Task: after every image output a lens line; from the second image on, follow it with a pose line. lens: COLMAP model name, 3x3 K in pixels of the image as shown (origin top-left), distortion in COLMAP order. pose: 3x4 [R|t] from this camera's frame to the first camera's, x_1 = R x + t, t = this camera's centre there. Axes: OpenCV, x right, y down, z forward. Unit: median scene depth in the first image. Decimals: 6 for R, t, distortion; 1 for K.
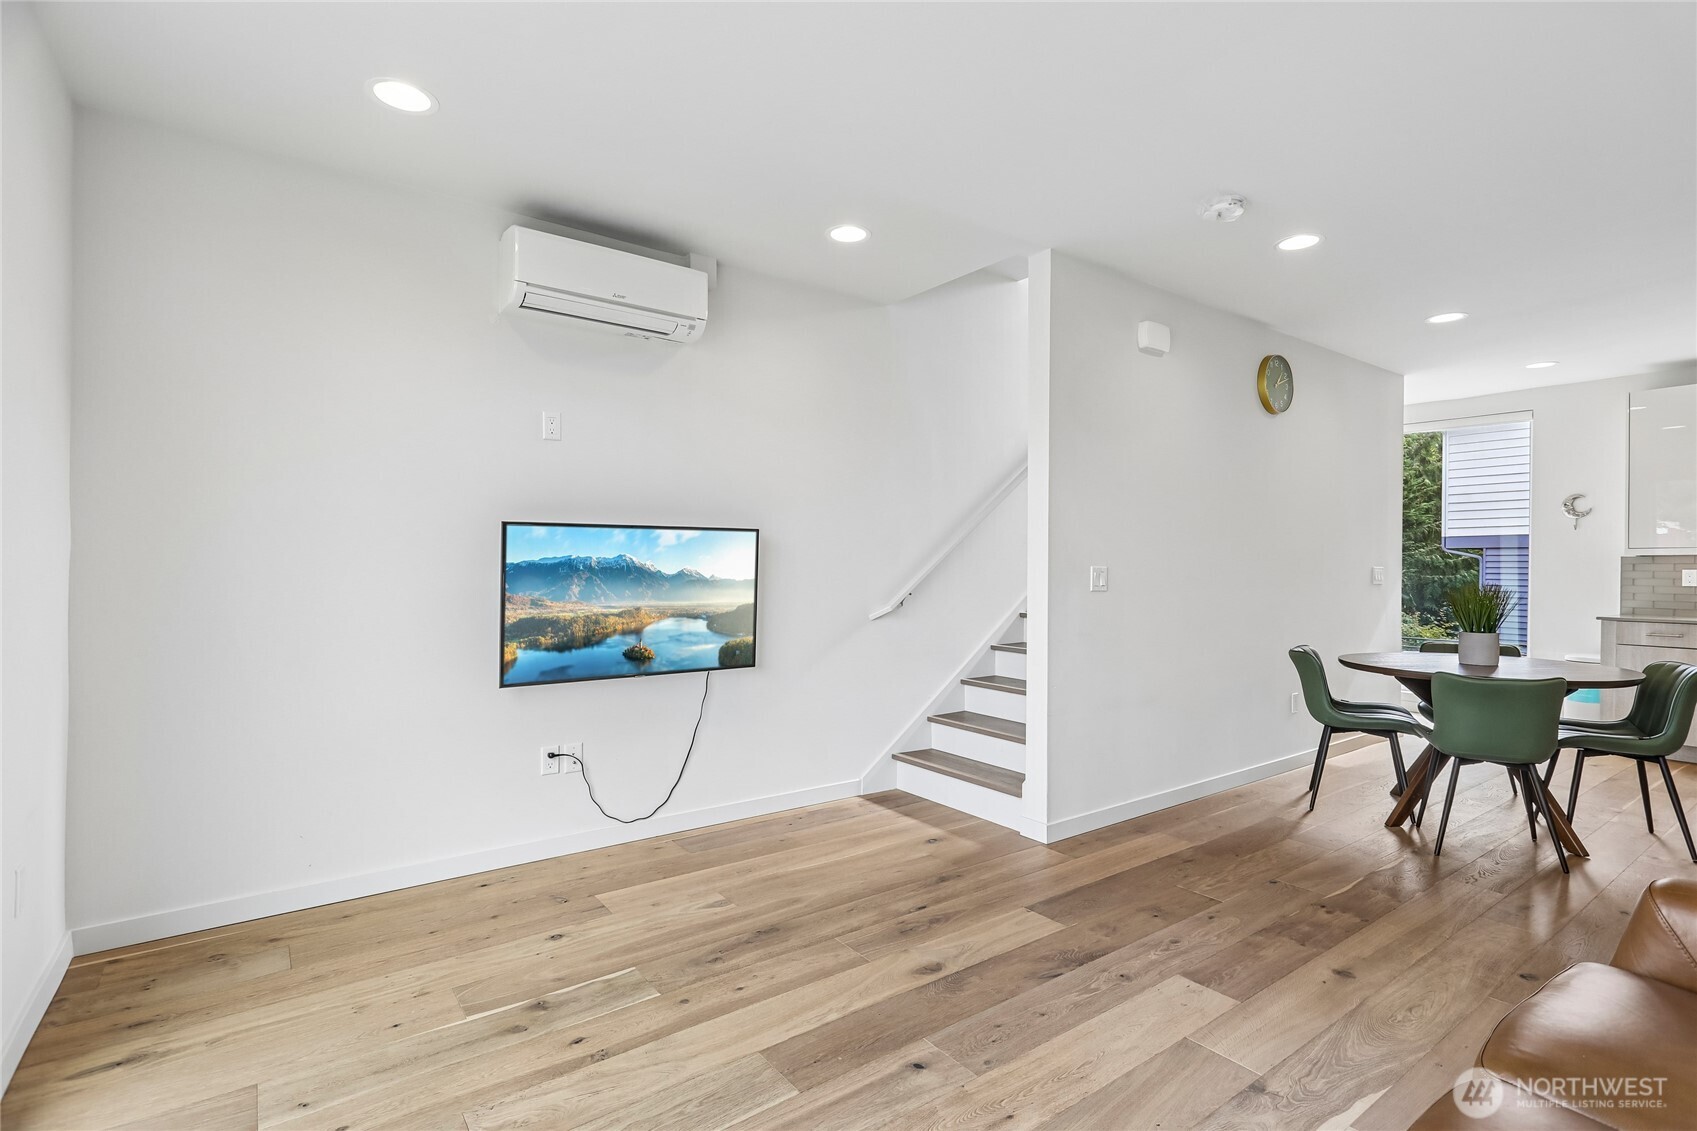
lens RADIAL K [[806.9, 0, 848.5], [0, 806.9, 565.5], [0, 0, 1]] dist [0.003666, 0.000944]
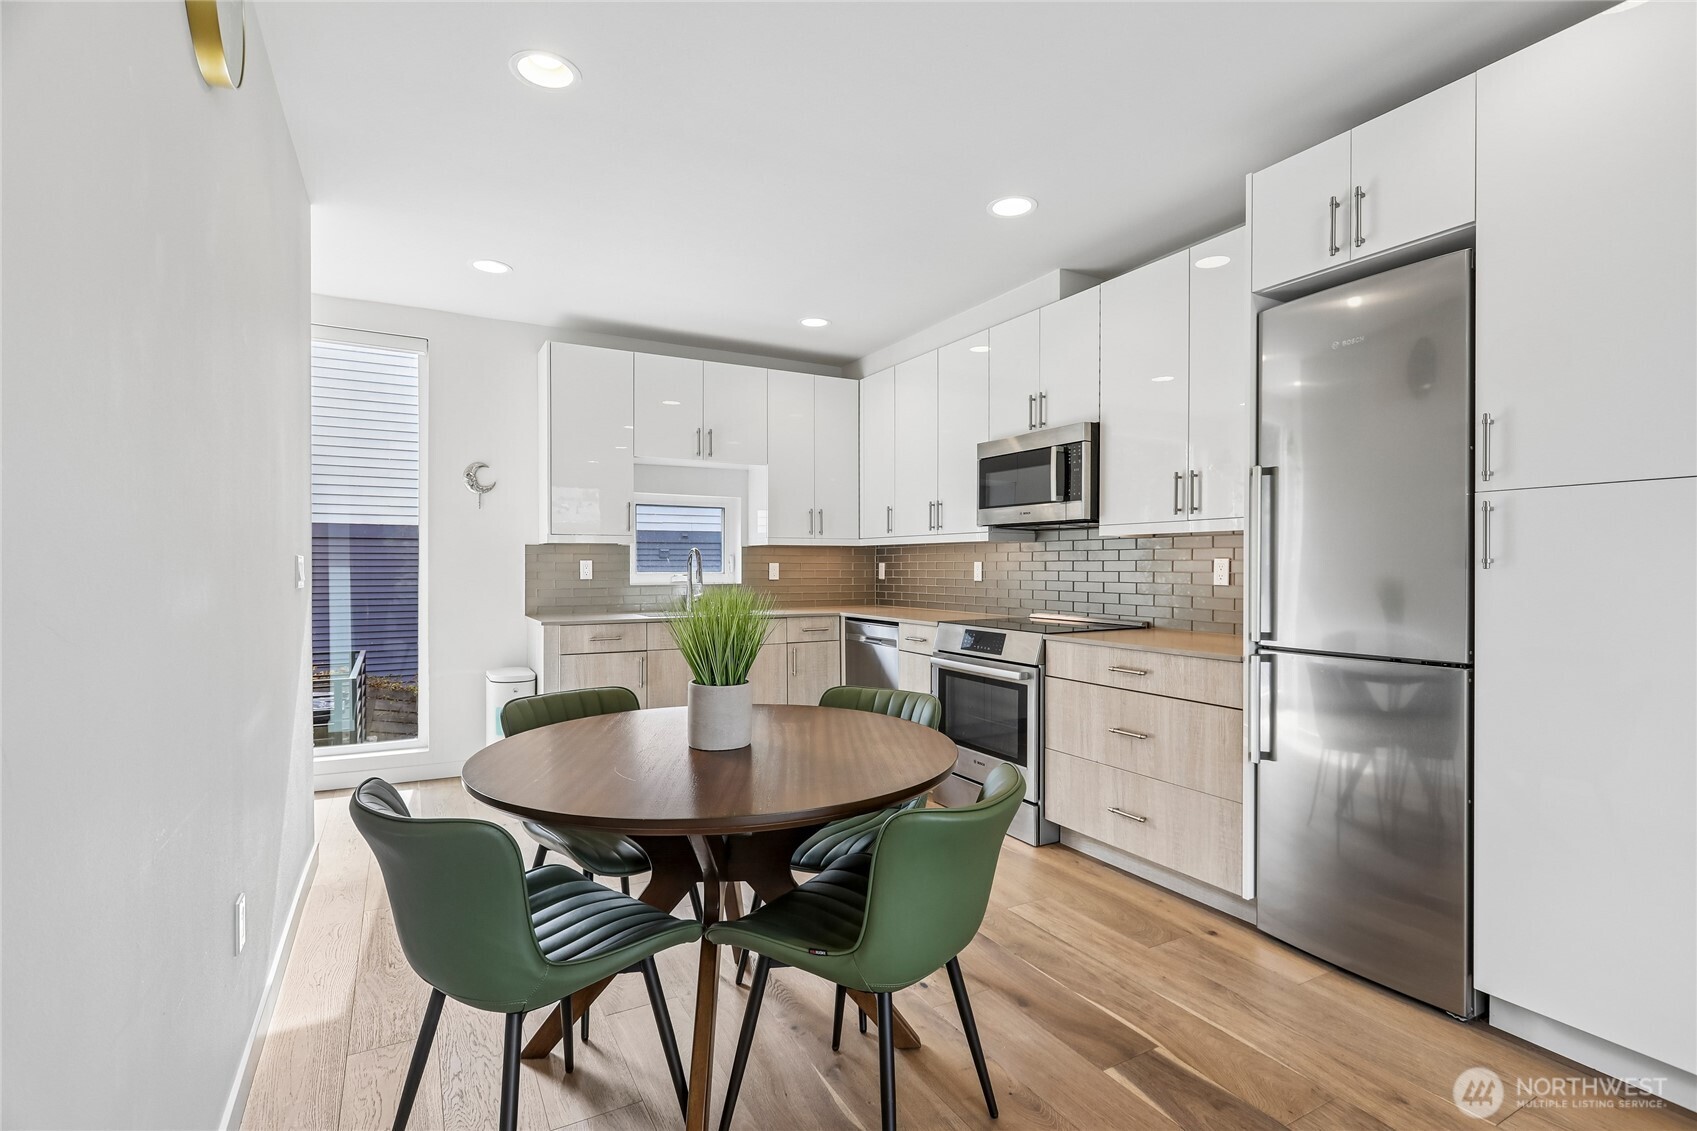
lens RADIAL K [[799.8, 0, 849.8], [0, 799.8, 574.2], [0, 0, 1]] dist [-0.000103, 0.000072]
pose [[0.122766, -0.013250, 0.992347, 0.203159], [-0.002084, 0.999905, 0.013609, 0.007512], [-0.992433, -0.003739, 0.122727, 0.595797]]
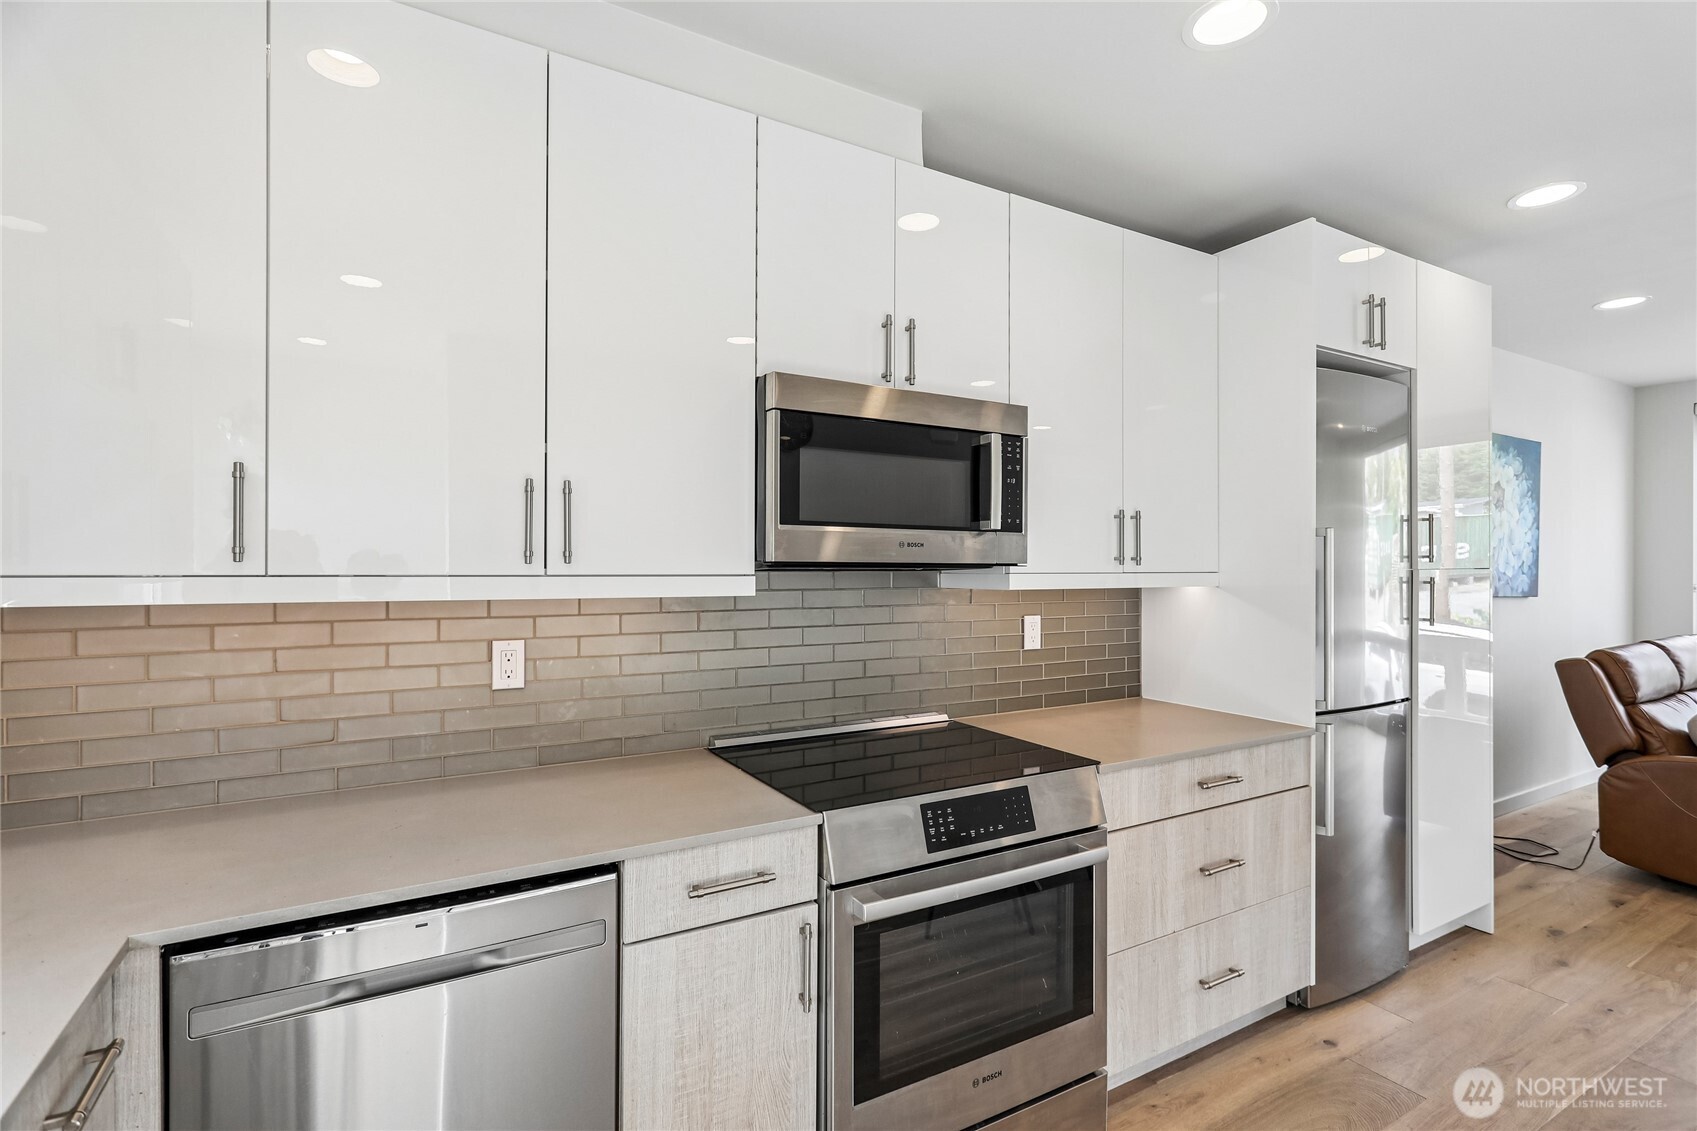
lens RADIAL K [[799.0, 0, 851.3], [0, 799.0, 566.2], [0, 0, 1]] dist [-0.001706, 0.000804]
pose [[-0.994223, -0.004128, 0.107253, 0.881678], [-0.004195, 0.999991, -0.000401, -0.025551], [-0.107250, -0.000849, -0.994232, 0.880504]]
